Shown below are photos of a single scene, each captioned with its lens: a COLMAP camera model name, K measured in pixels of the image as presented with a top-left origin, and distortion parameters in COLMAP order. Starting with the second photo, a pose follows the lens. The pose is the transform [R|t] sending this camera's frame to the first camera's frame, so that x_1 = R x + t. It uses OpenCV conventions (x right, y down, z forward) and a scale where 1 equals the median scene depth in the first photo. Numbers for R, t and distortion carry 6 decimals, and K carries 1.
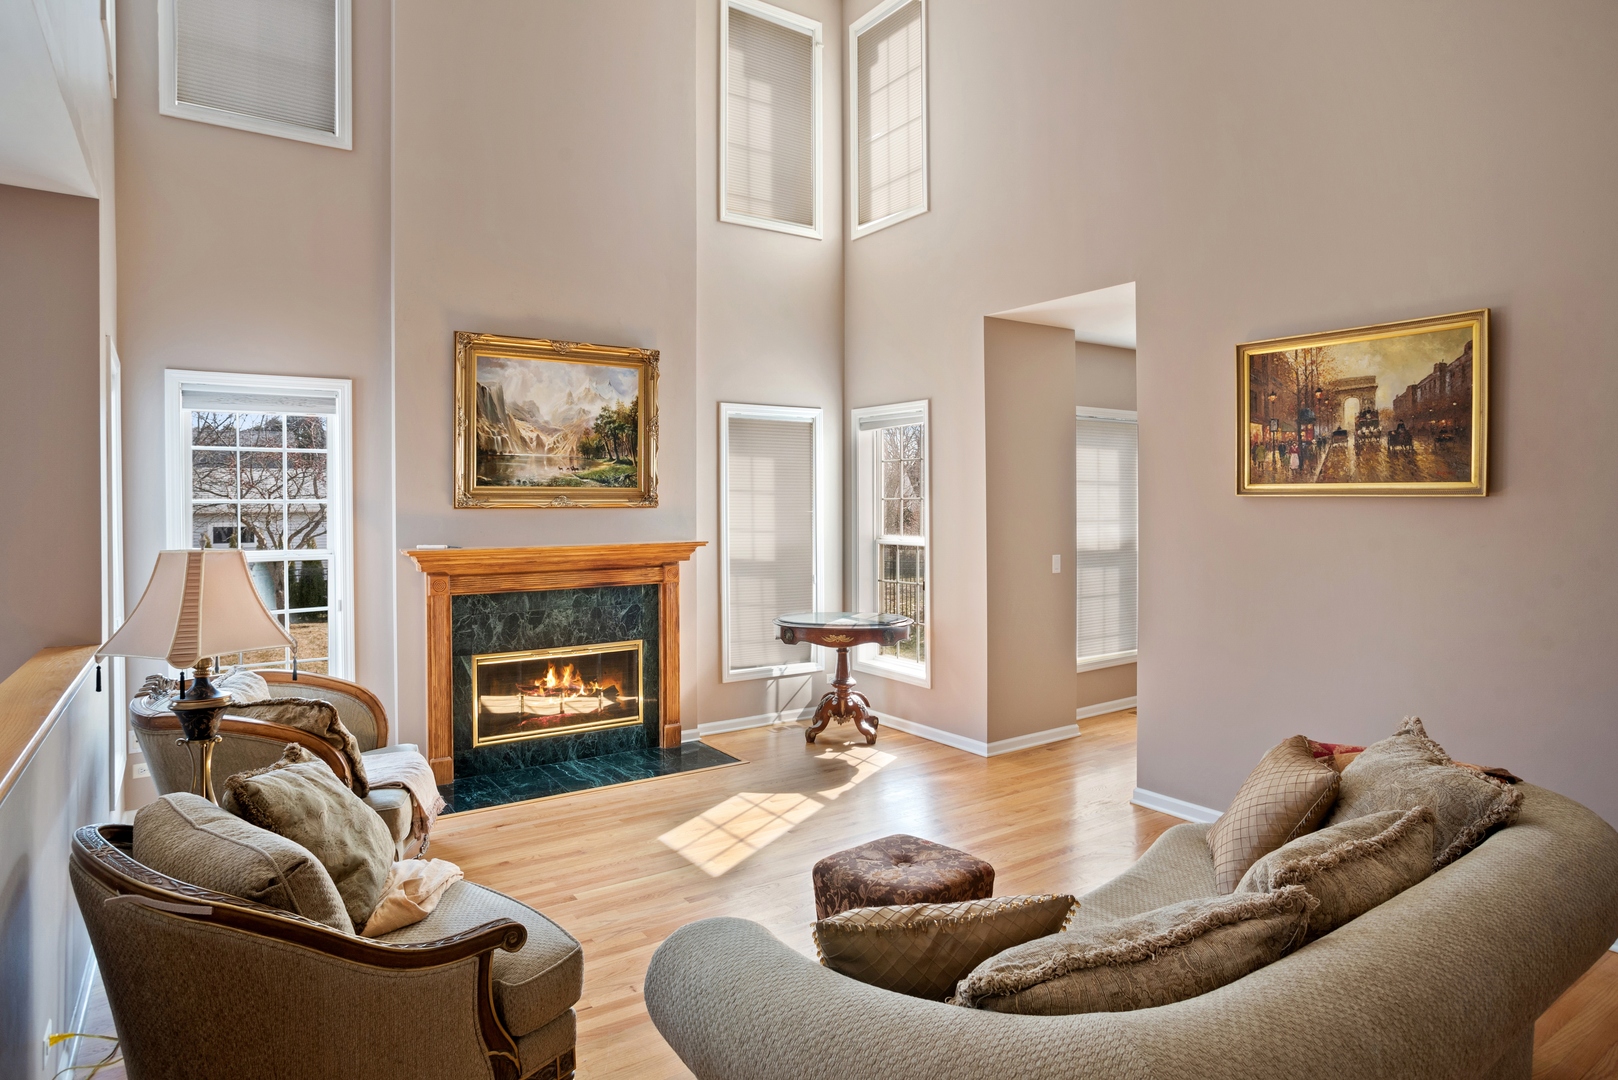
lens RADIAL K [[972.6, 0, 808.0], [0, 972.6, 505.9], [0, 0, 1]] dist [-0.000894, 0.001253]
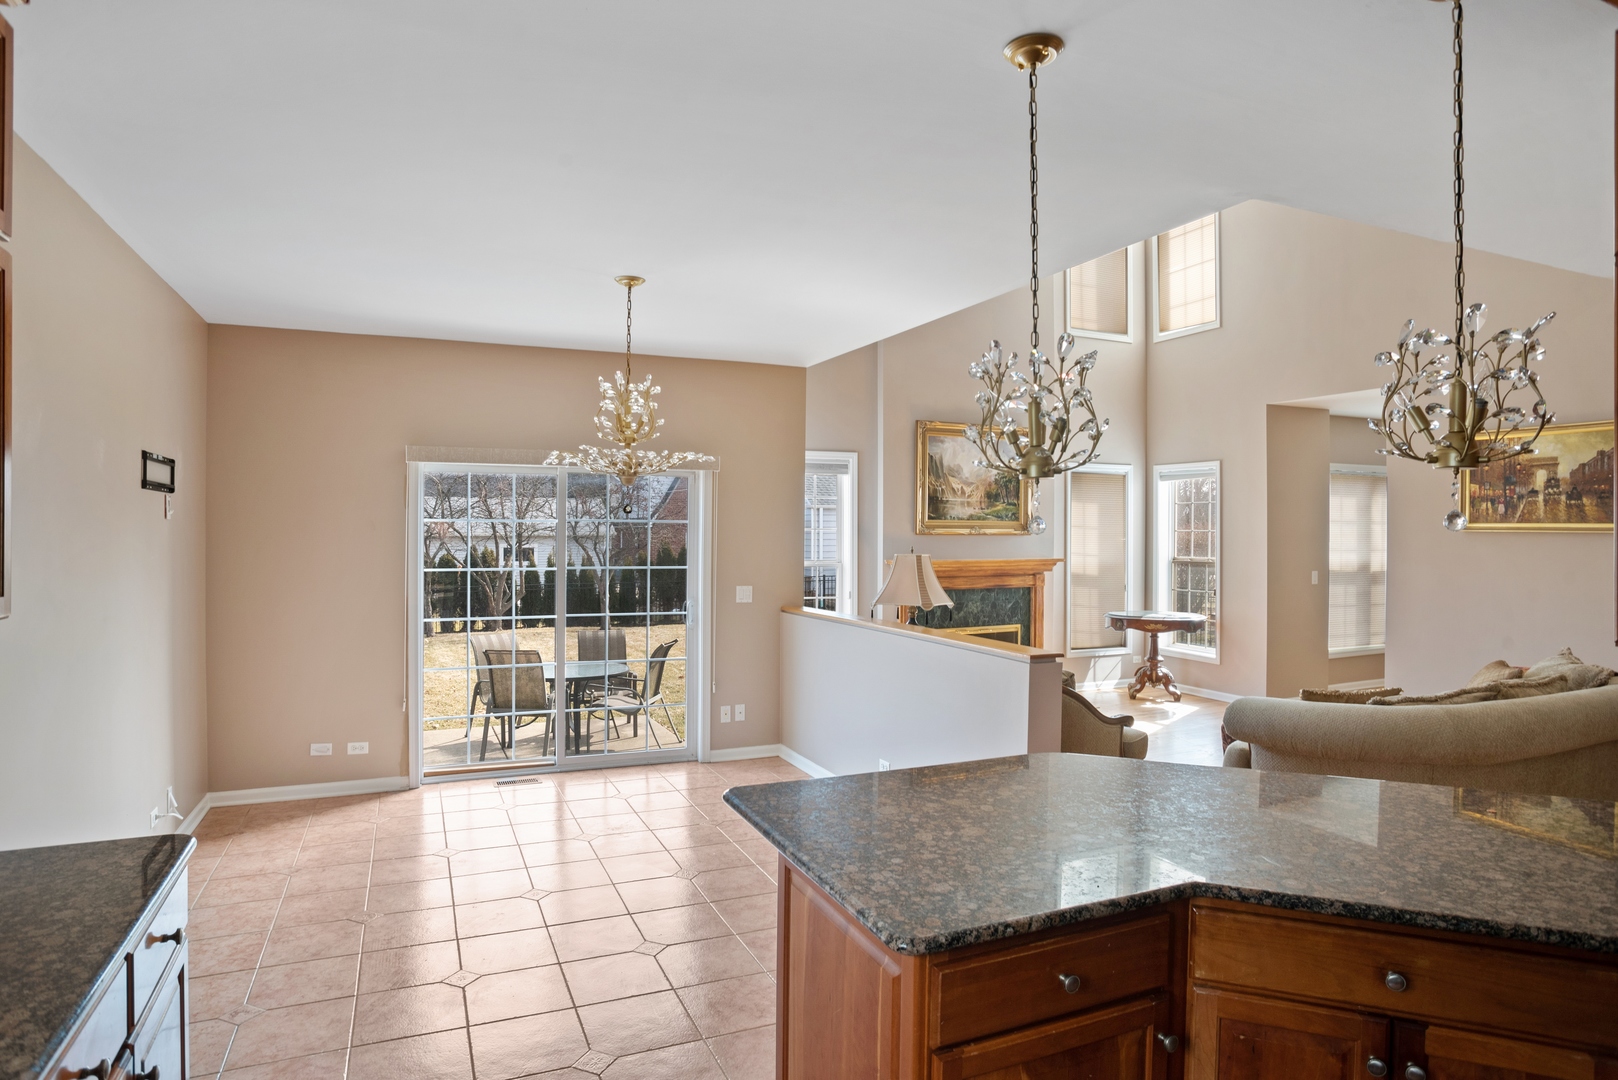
lens RADIAL K [[916.8, 0, 809.0], [0, 916.8, 540.0], [0, 0, 1]] dist [-0.089710, 0.046217]
pose [[0.981584, 0.009779, -0.190783, -0.233211], [-0.008577, 0.999938, 0.007123, 0.002507], [0.190841, -0.005355, 0.981606, -0.438896]]
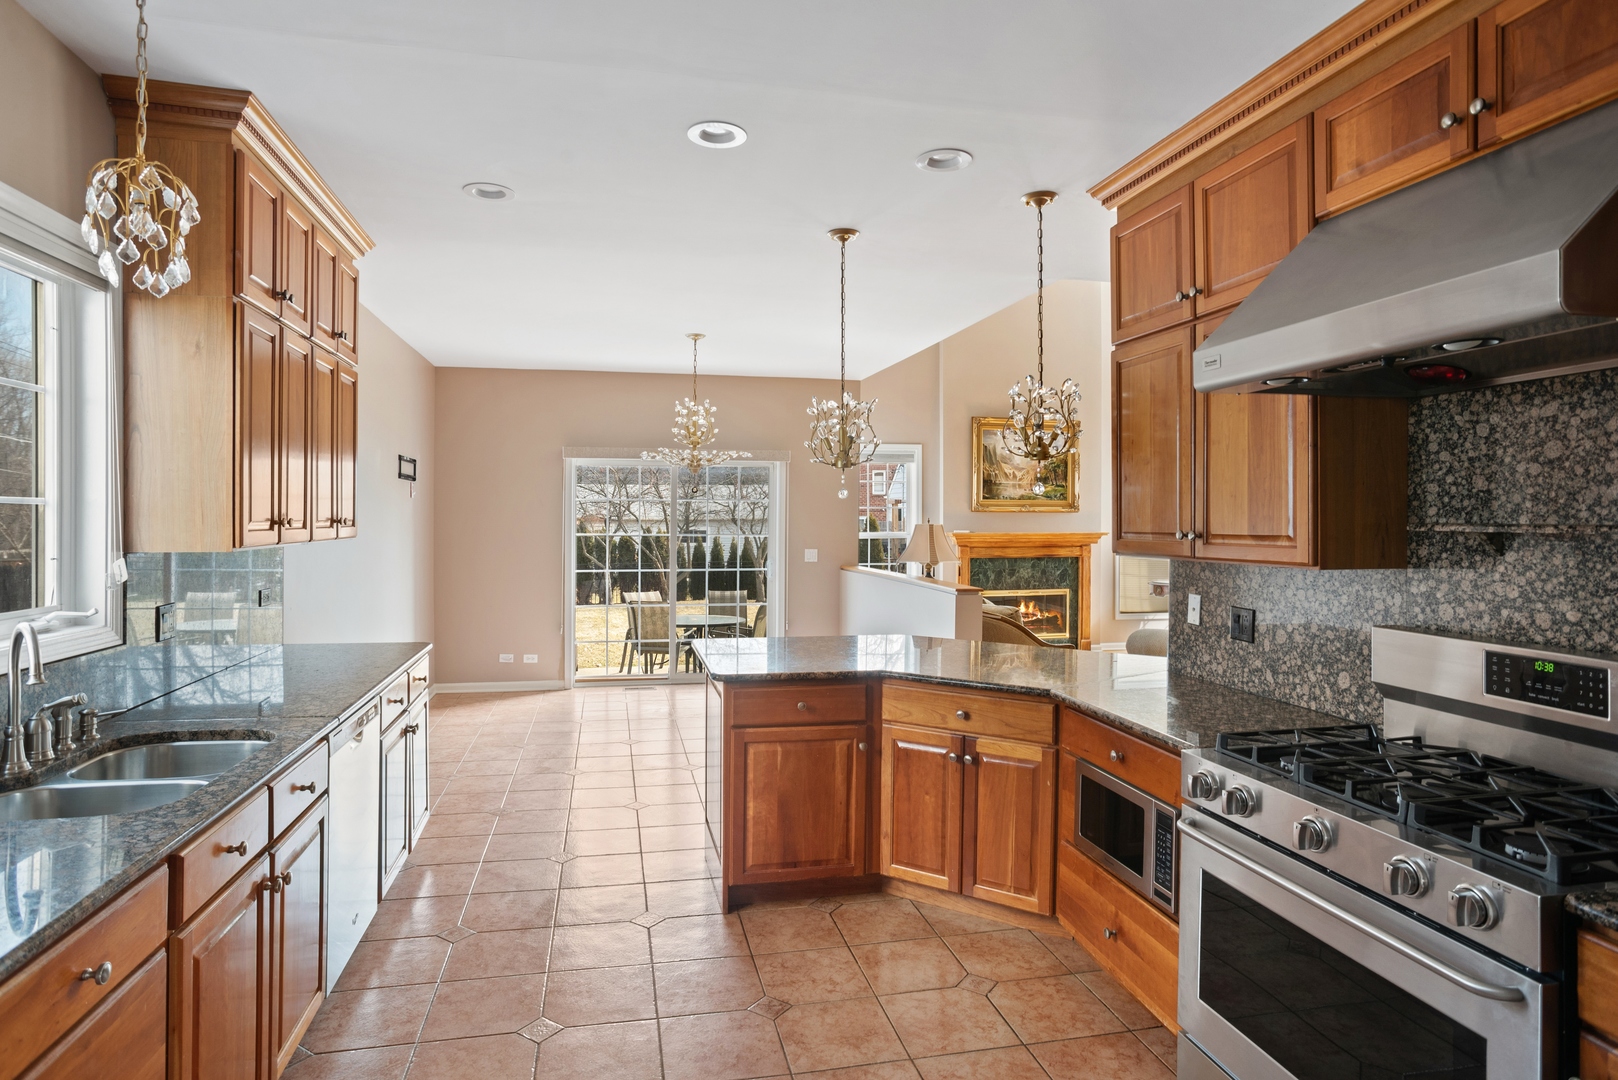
lens RADIAL K [[912.6, 0, 808.6], [0, 912.6, 522.2], [0, 0, 1]] dist [-0.079273, 0.000156]
pose [[0.924696, 0.009053, -0.380598, 0.013707], [-0.007884, 0.999958, 0.004631, 0.016446], [0.380624, -0.001282, 0.924729, -0.691616]]
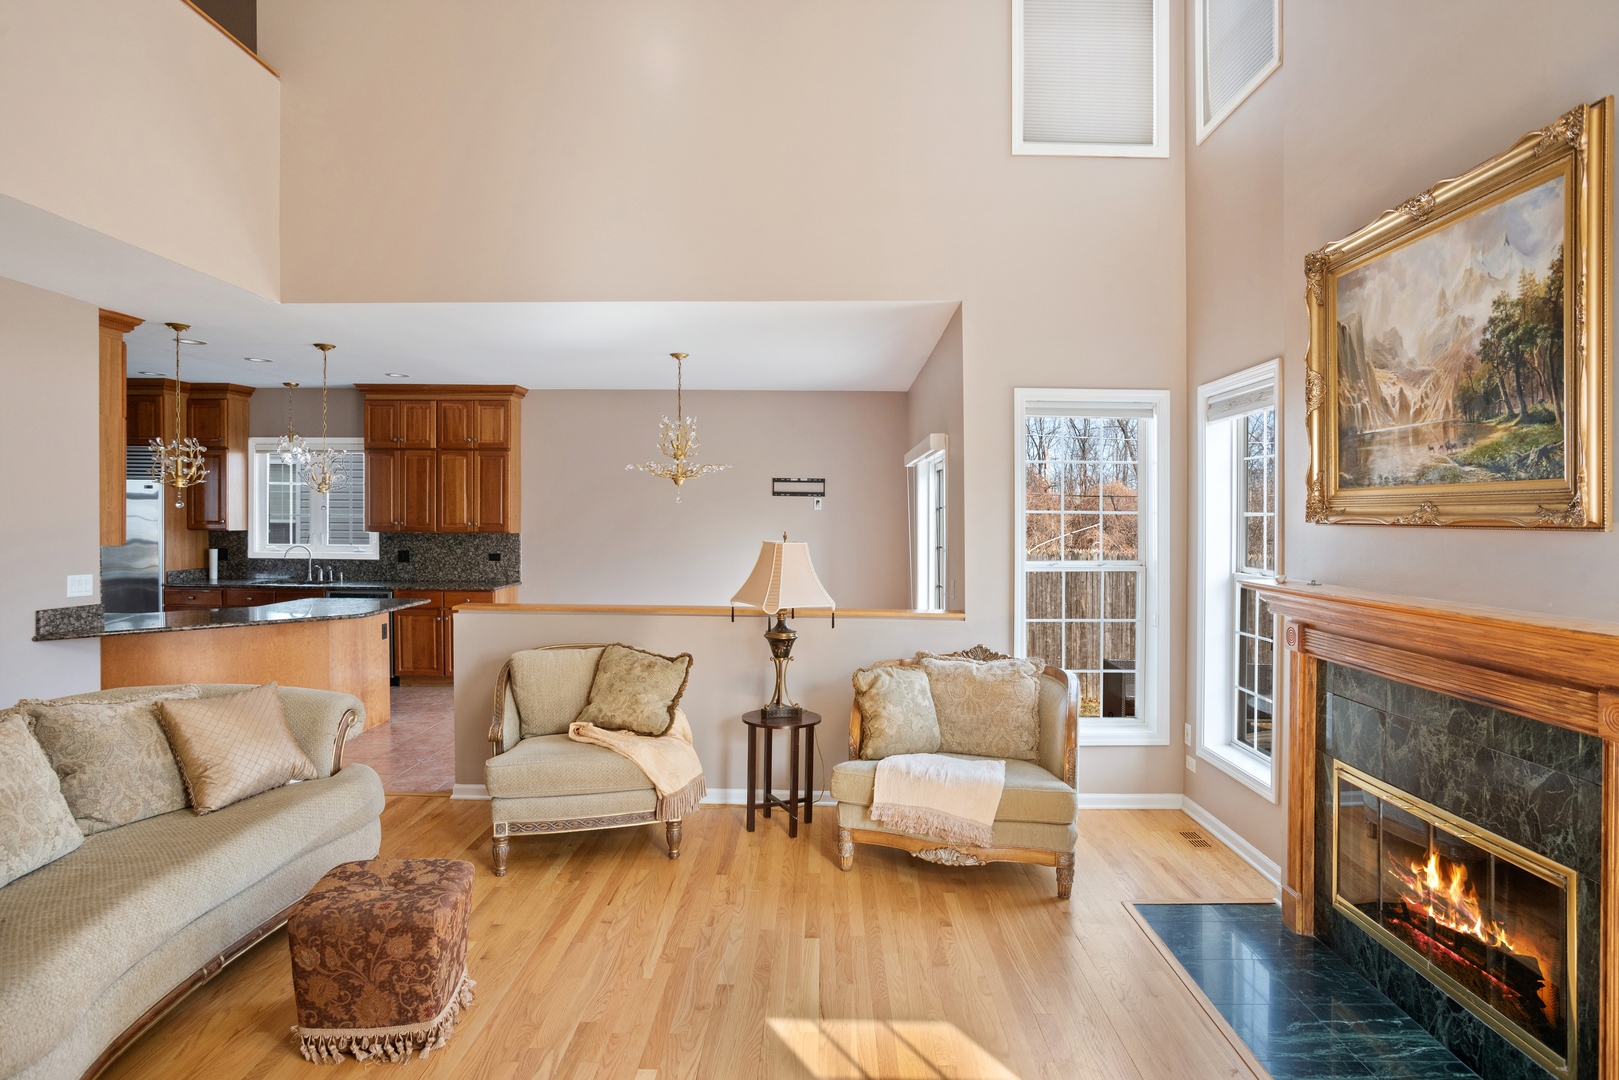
lens RADIAL K [[930.2, 0, 809.5], [0, 930.2, 540.0], [0, 0, 1]] dist [0.004039, 0.001283]
pose [[-0.579222, 0.017736, -0.814977, 0.321744], [-0.011474, 0.999487, 0.029907, -0.001700], [0.815089, 0.026674, -0.578721, 1.009813]]
